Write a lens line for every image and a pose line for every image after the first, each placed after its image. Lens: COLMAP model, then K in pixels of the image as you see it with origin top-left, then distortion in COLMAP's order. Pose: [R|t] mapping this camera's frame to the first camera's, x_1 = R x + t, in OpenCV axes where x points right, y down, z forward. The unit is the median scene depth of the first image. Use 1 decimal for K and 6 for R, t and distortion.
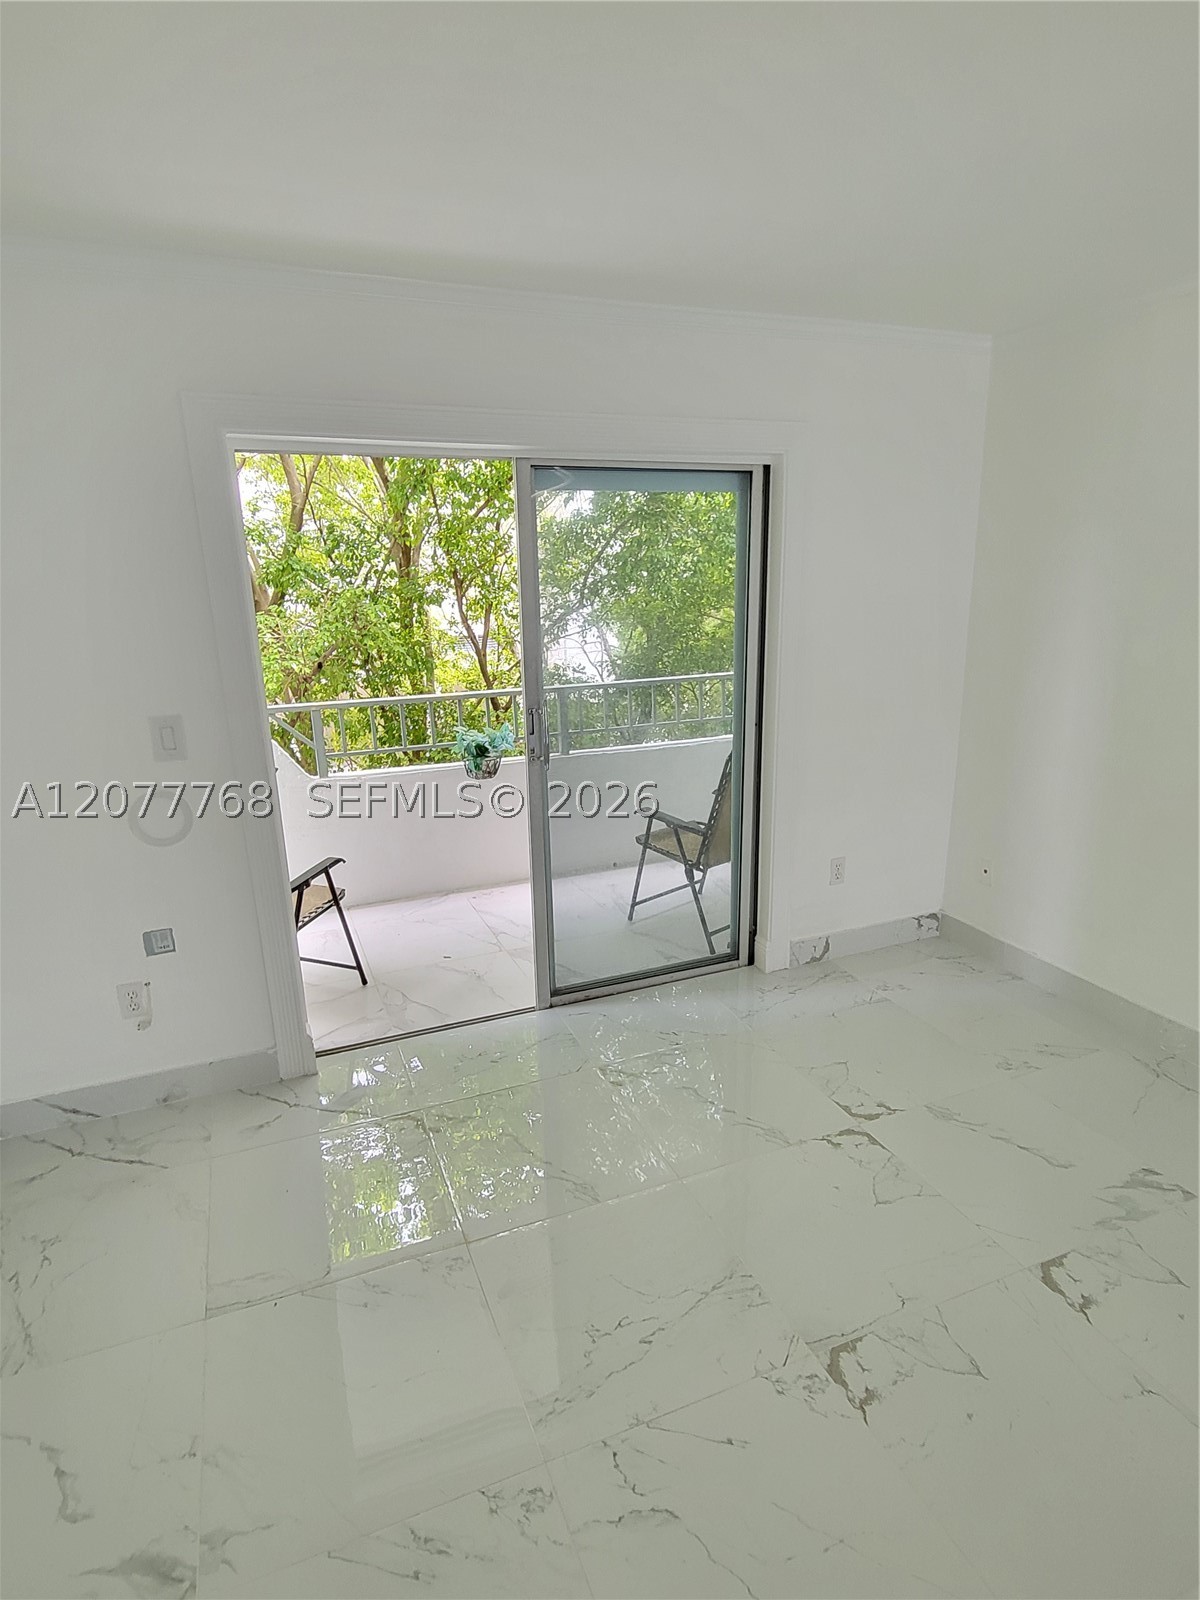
lens RADIAL K [[861.1, 0, 586.7], [0, 861.1, 806.8], [0, 0, 1]] dist [0.006488, -0.000724]
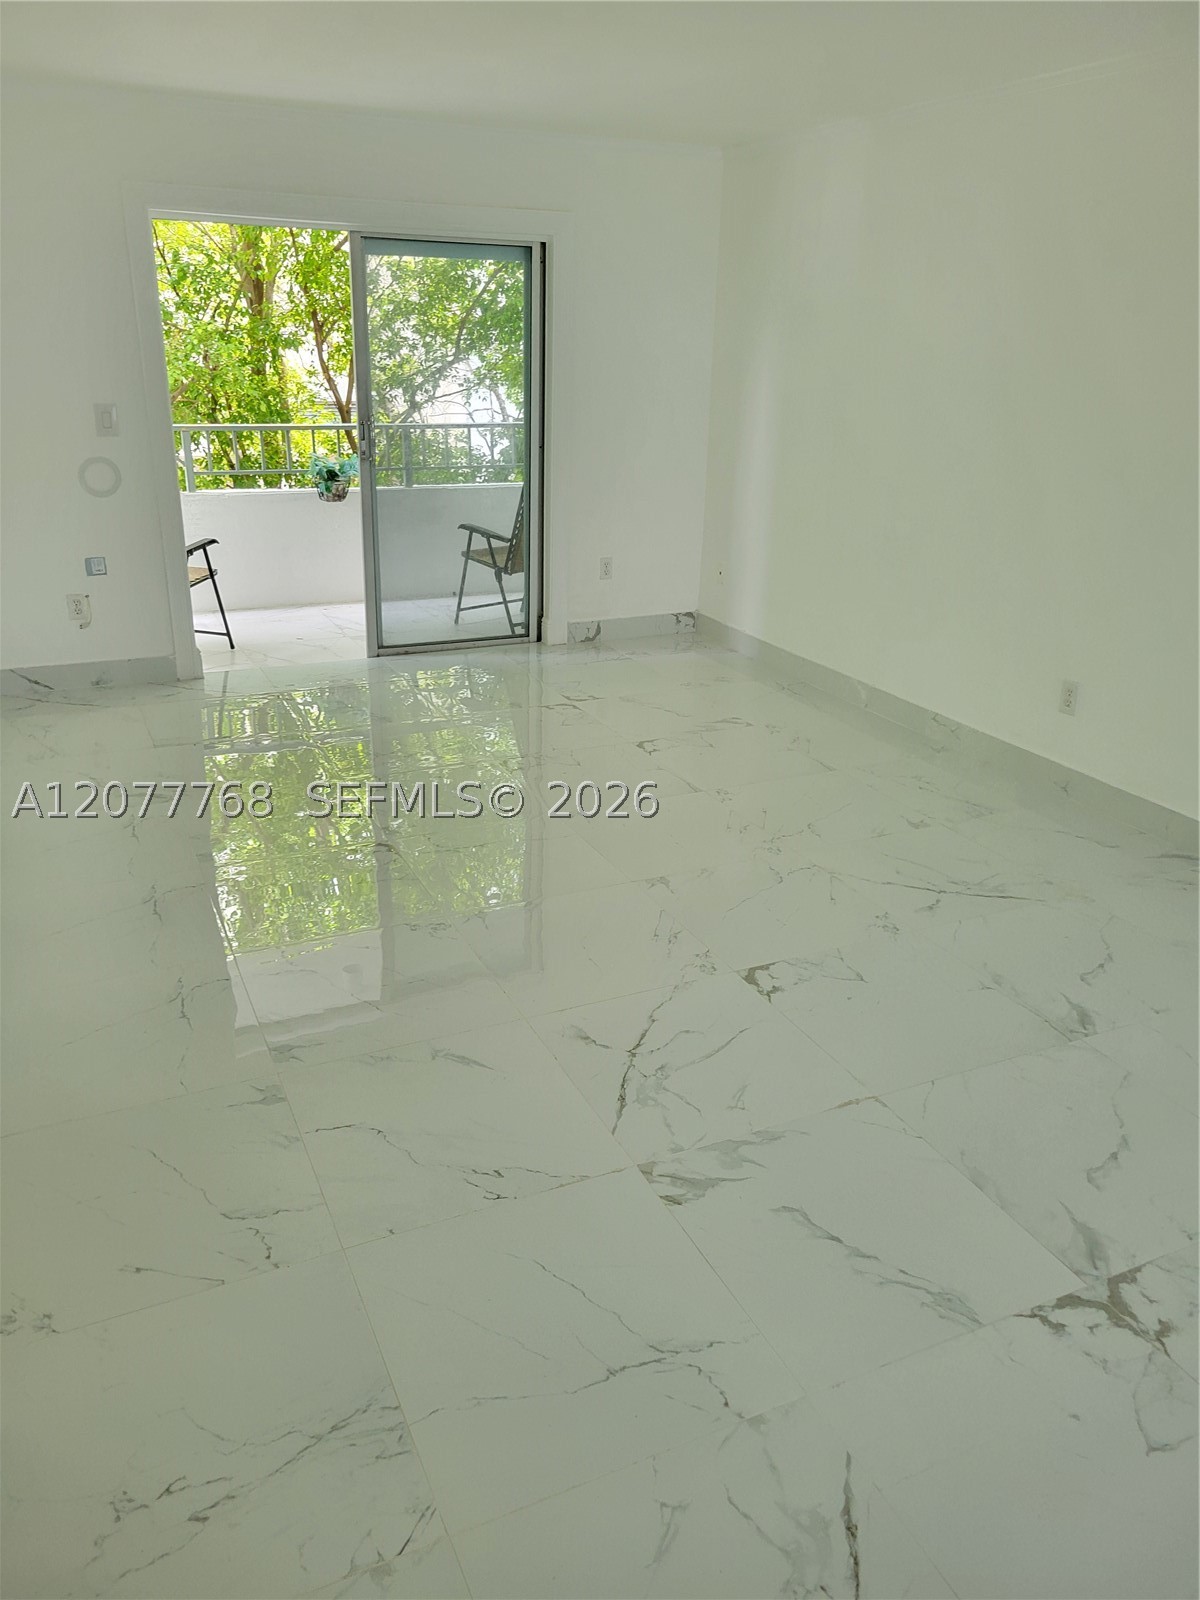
lens RADIAL K [[1202.1, 0, 581.0], [0, 1202.1, 768.1], [0, 0, 1]] dist [0.051146, -0.021610]
pose [[0.997736, 0.023777, 0.062914, 0.113384], [-0.029108, 0.995937, 0.085223, 0.169486], [-0.060632, -0.086861, 0.994374, -0.632877]]
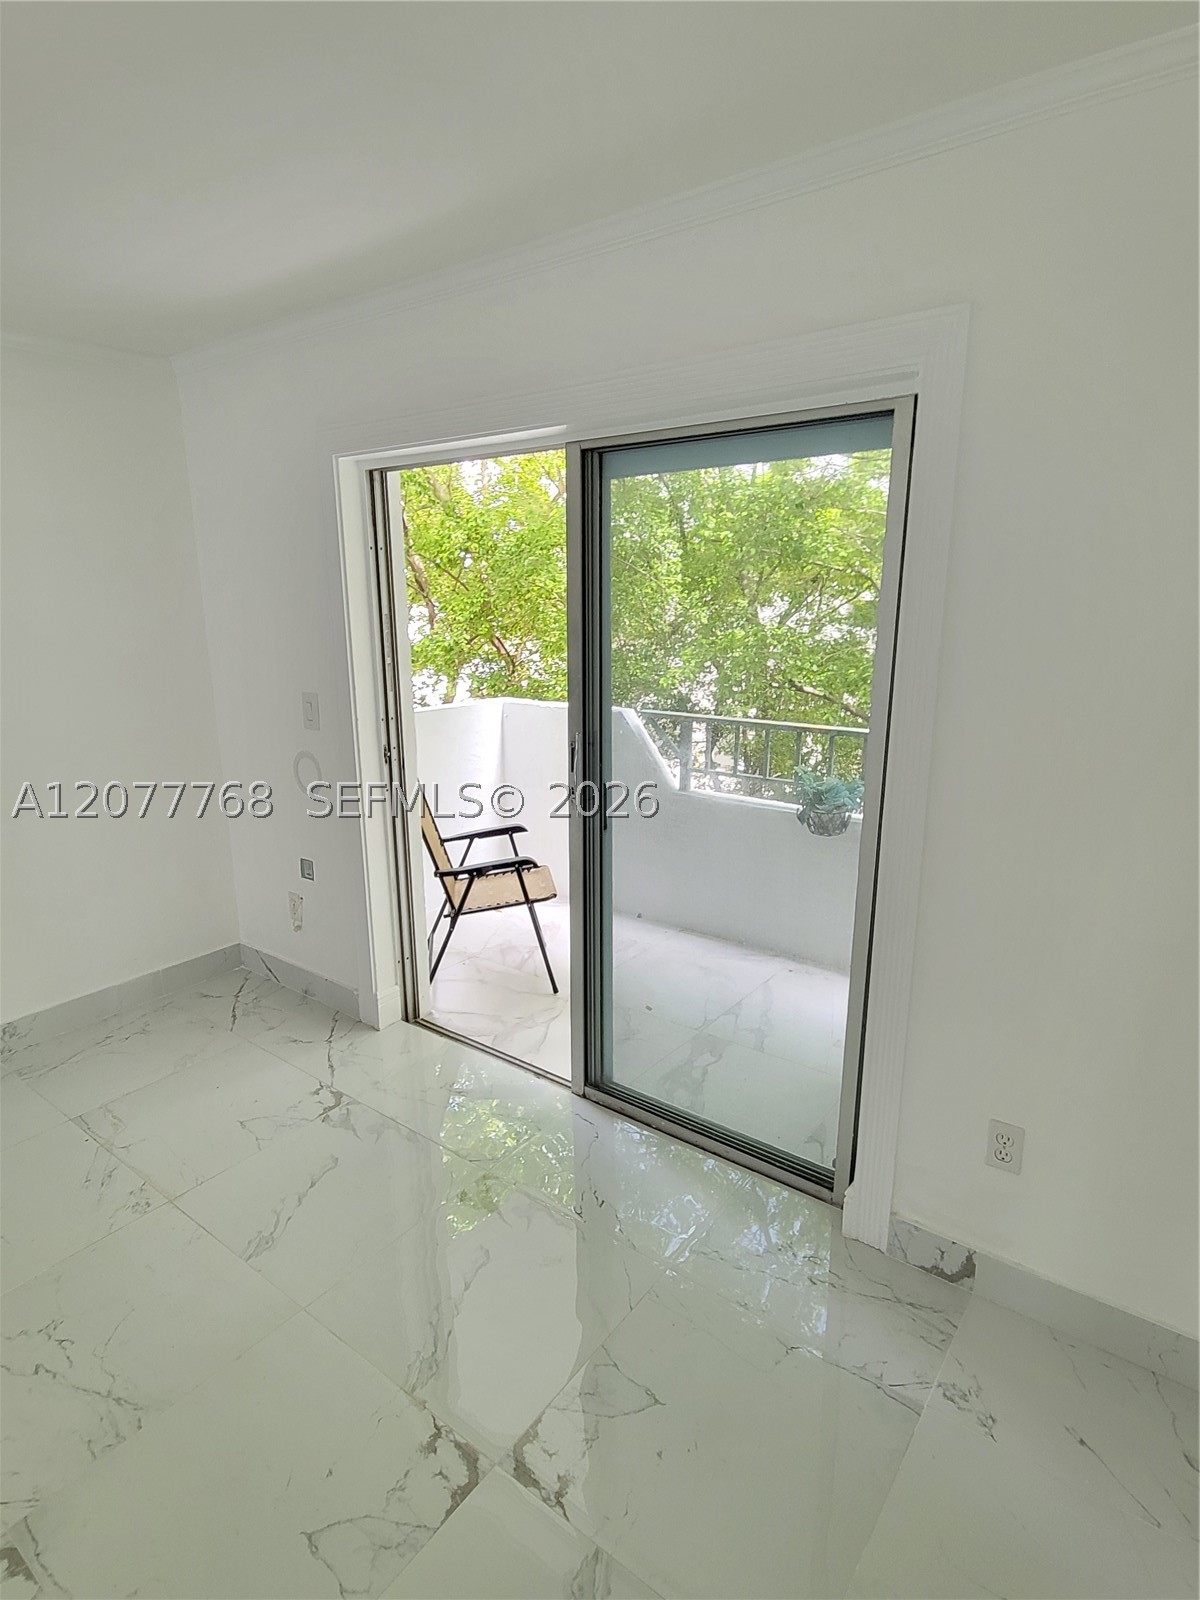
lens RADIAL K [[861.1, 0, 596.2], [0, 861.1, 802.8], [0, 0, 1]] dist [0.006488, -0.000724]
pose [[0.519751, 0.220511, -0.825369, 0.427175], [-0.232760, 0.966117, 0.111540, -0.101325], [0.821999, 0.134140, 0.553466, 0.363156]]
